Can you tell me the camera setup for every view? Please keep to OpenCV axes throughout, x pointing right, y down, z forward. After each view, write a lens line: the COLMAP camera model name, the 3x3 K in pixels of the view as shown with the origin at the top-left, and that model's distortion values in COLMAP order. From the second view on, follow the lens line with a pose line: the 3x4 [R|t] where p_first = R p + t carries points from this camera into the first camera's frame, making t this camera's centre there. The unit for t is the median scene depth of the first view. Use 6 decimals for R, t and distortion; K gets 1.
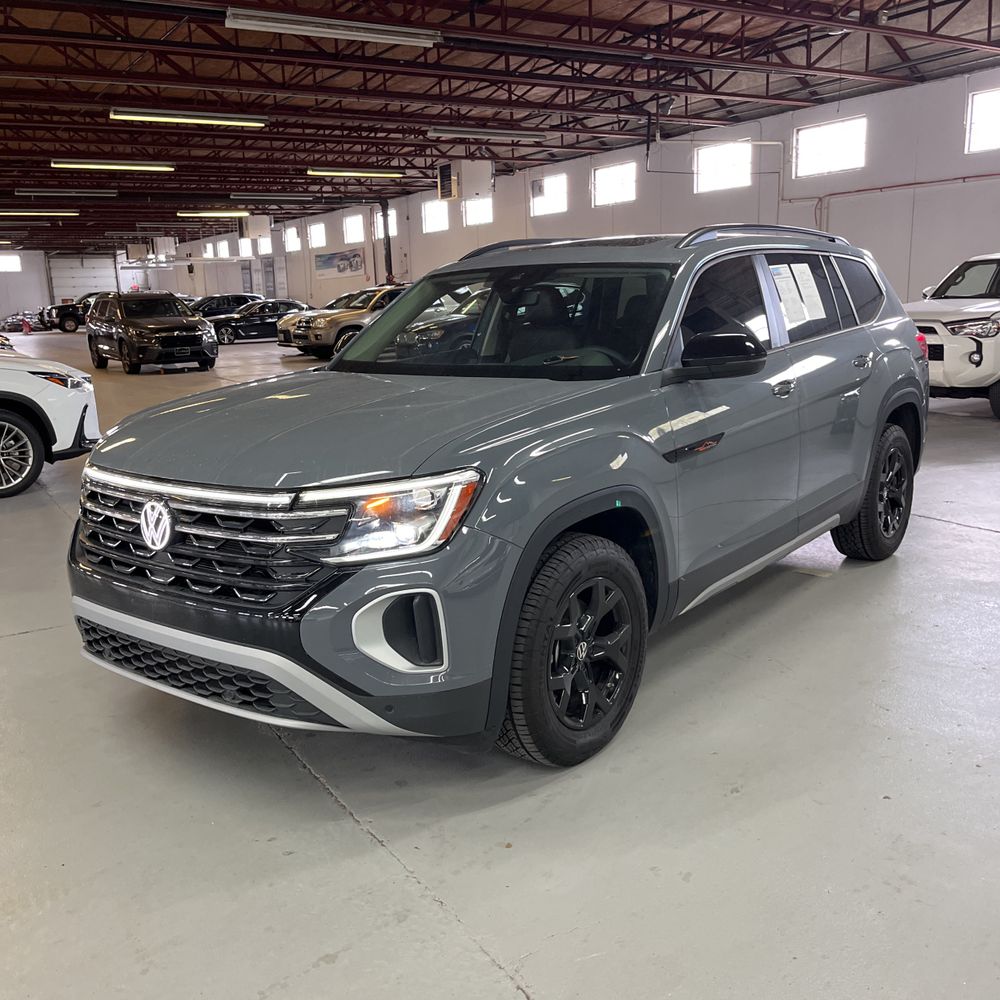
lens RADIAL K [[1020.7, 0, 507.6], [0, 1020.7, 501.9], [0, 0, 1]] dist [0.016629, 0.000000]
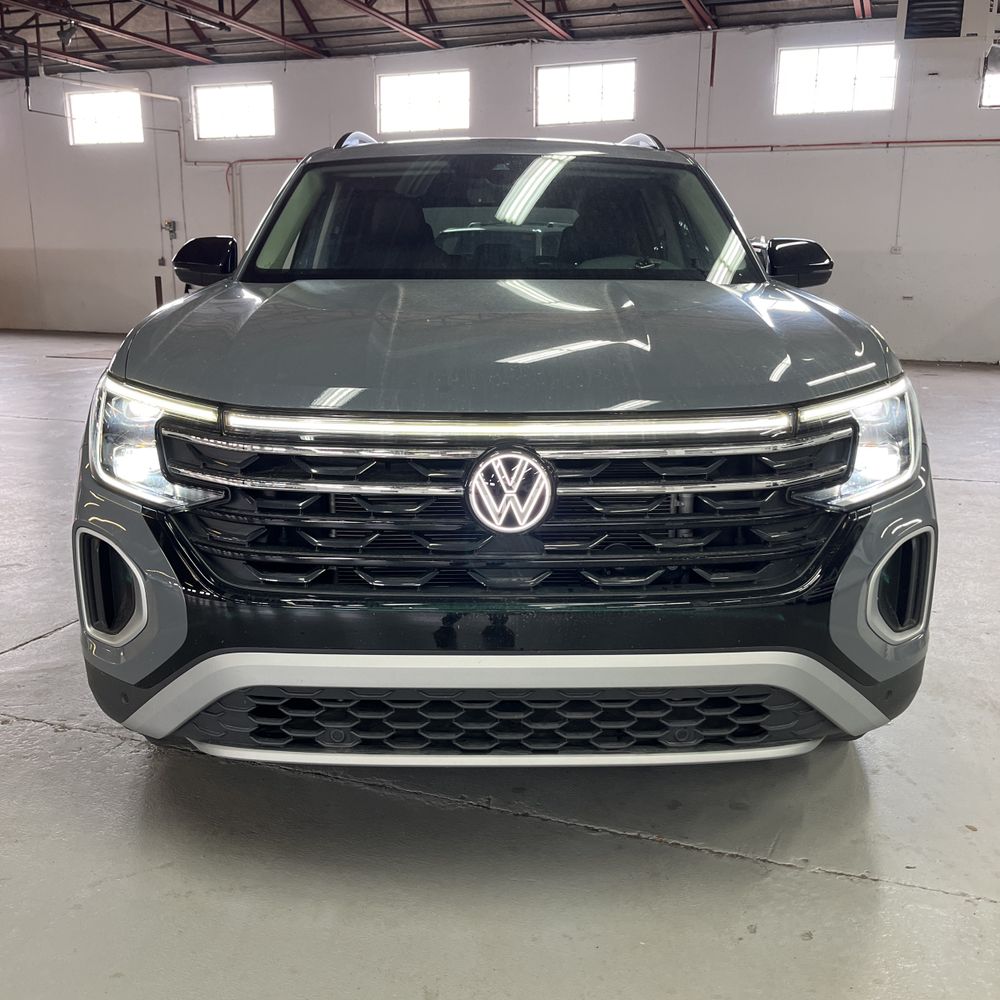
lens RADIAL K [[1020.7, 0, 503.0], [0, 1020.7, 508.7], [0, 0, 1]] dist [0.016629, 0.000000]
pose [[0.782497, -0.109003, 0.613039, -0.135419], [0.097028, 0.993876, 0.052871, 0.000118], [-0.615048, 0.018110, 0.788282, 0.101545]]
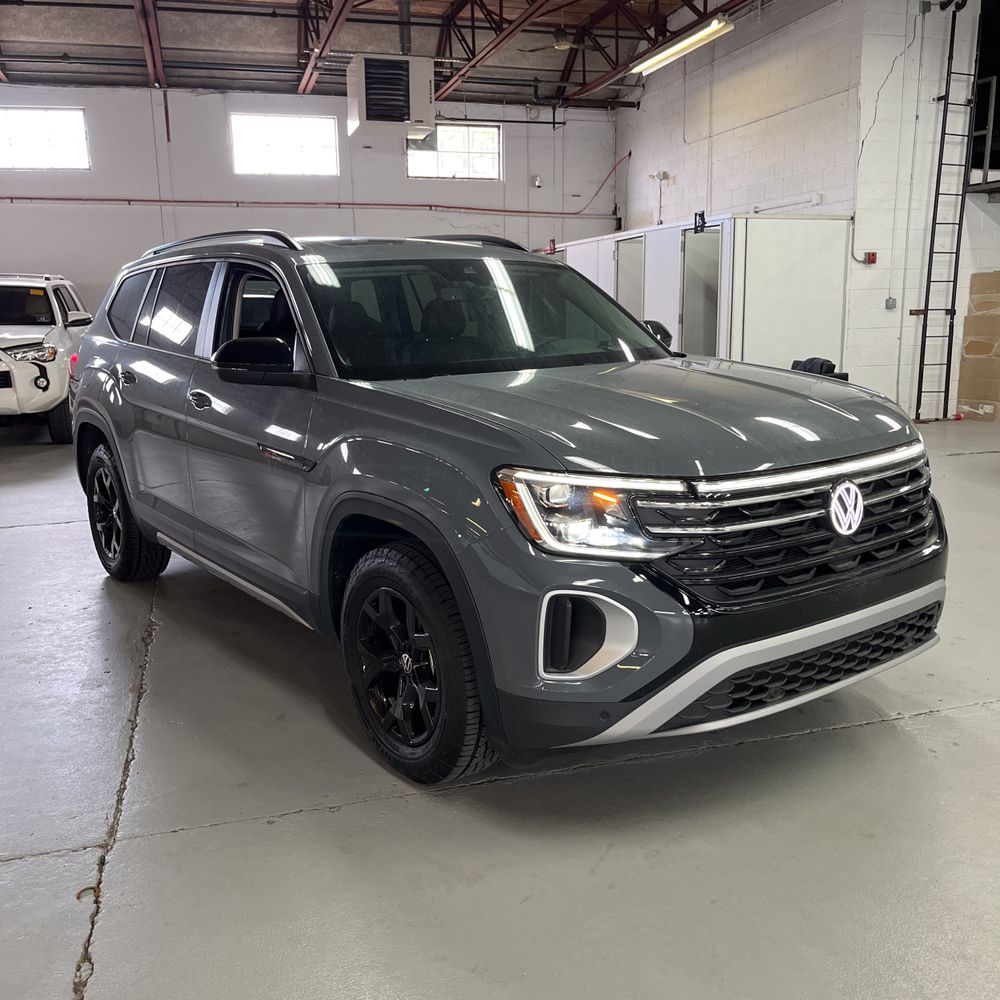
lens RADIAL K [[1020.7, 0, 500.4], [0, 1020.7, 499.3], [0, 0, 1]] dist [0.016629, 0.000000]
pose [[0.267252, -0.162439, 0.949837, -0.250513], [0.206767, 0.972398, 0.108120, -0.028942], [-0.941182, 0.167499, 0.293462, 0.194195]]
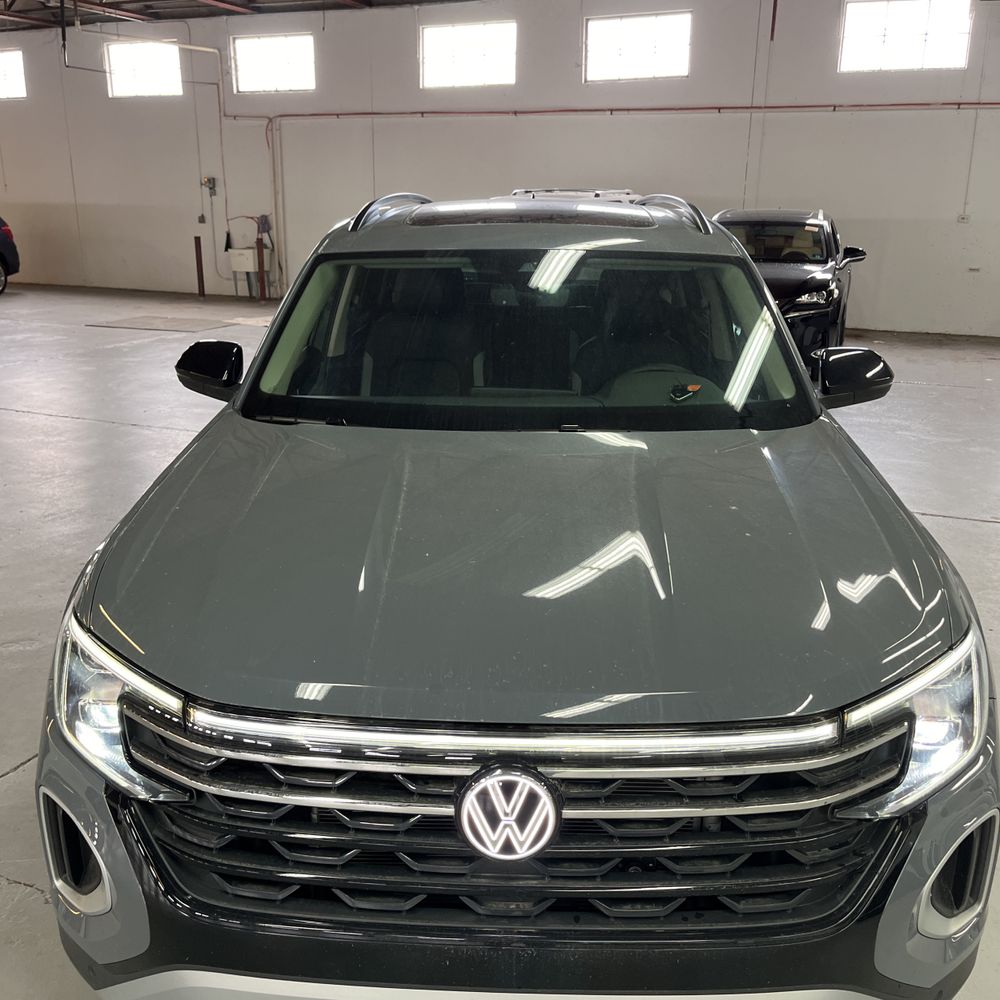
lens RADIAL K [[1020.7, 0, 503.0], [0, 1020.7, 507.9], [0, 0, 1]] dist [0.016629, 0.000000]
pose [[0.810671, -0.136261, 0.569425, -0.118101], [0.086247, 0.989724, 0.114051, -0.036491], [-0.579115, -0.043346, 0.814093, 0.111049]]
